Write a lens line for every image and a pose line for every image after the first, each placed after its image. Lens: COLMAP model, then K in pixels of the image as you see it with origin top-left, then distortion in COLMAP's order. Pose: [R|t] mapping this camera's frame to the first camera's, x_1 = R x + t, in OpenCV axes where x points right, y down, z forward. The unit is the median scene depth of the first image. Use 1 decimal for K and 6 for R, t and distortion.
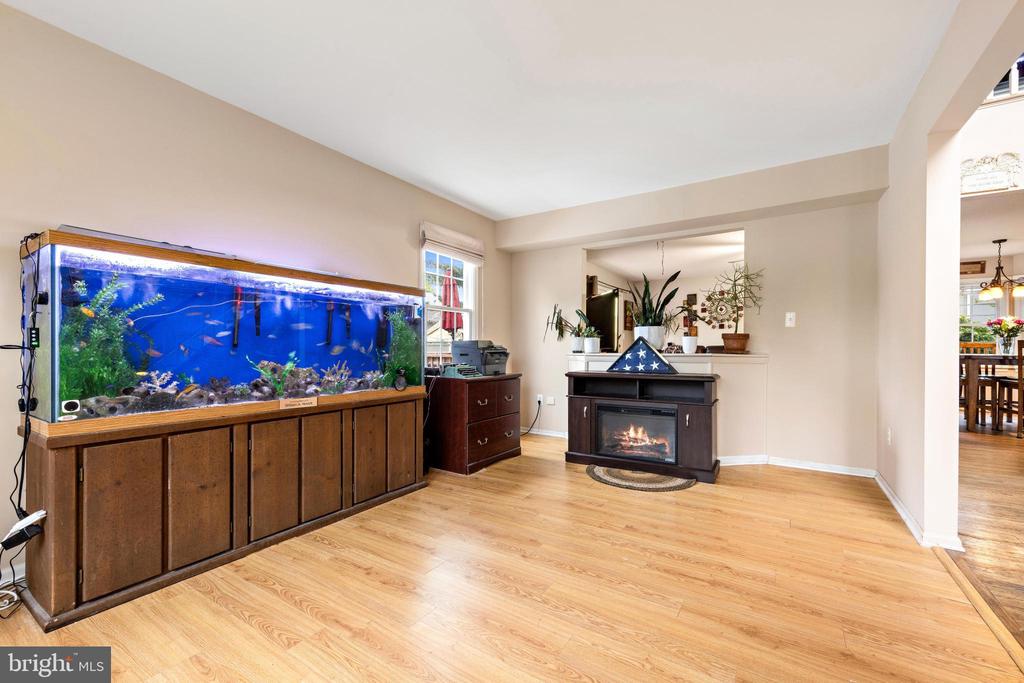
lens RADIAL K [[413.6, 0, 515.9], [0, 413.6, 345.1], [0, 0, 1]] dist [0.010459, -0.000327]
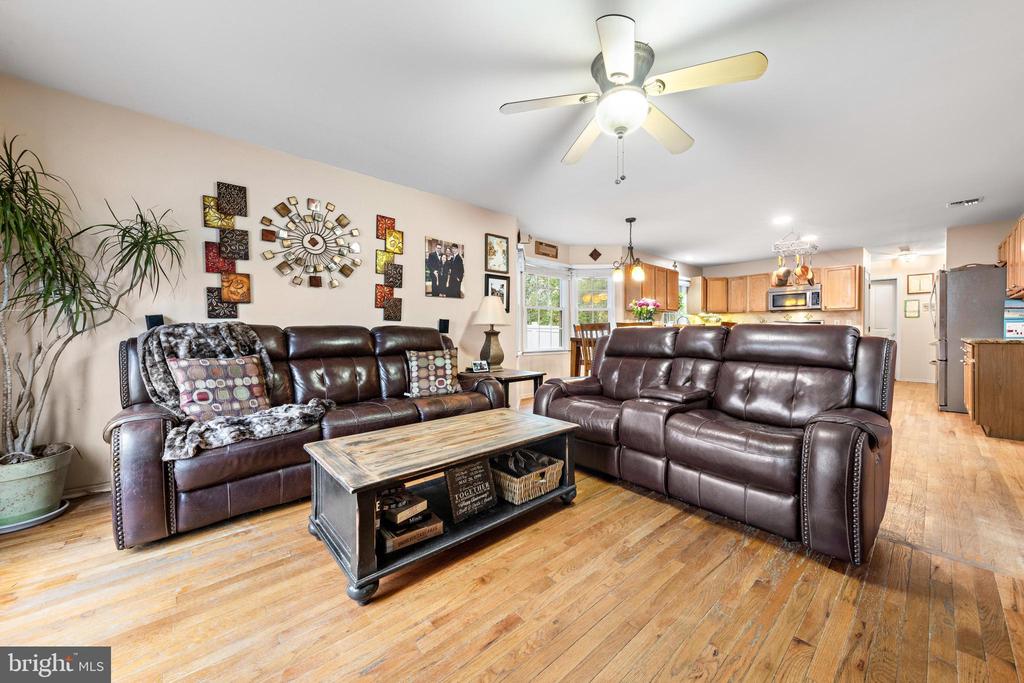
lens RADIAL K [[370.1, 0, 517.5], [0, 370.1, 337.3], [0, 0, 1]] dist [-0.000245, -0.000017]
pose [[0.266746, -0.011790, 0.963695, 0.177619], [-0.004834, 0.999896, 0.013571, 0.006287], [-0.963755, -0.008278, 0.266661, 0.677767]]
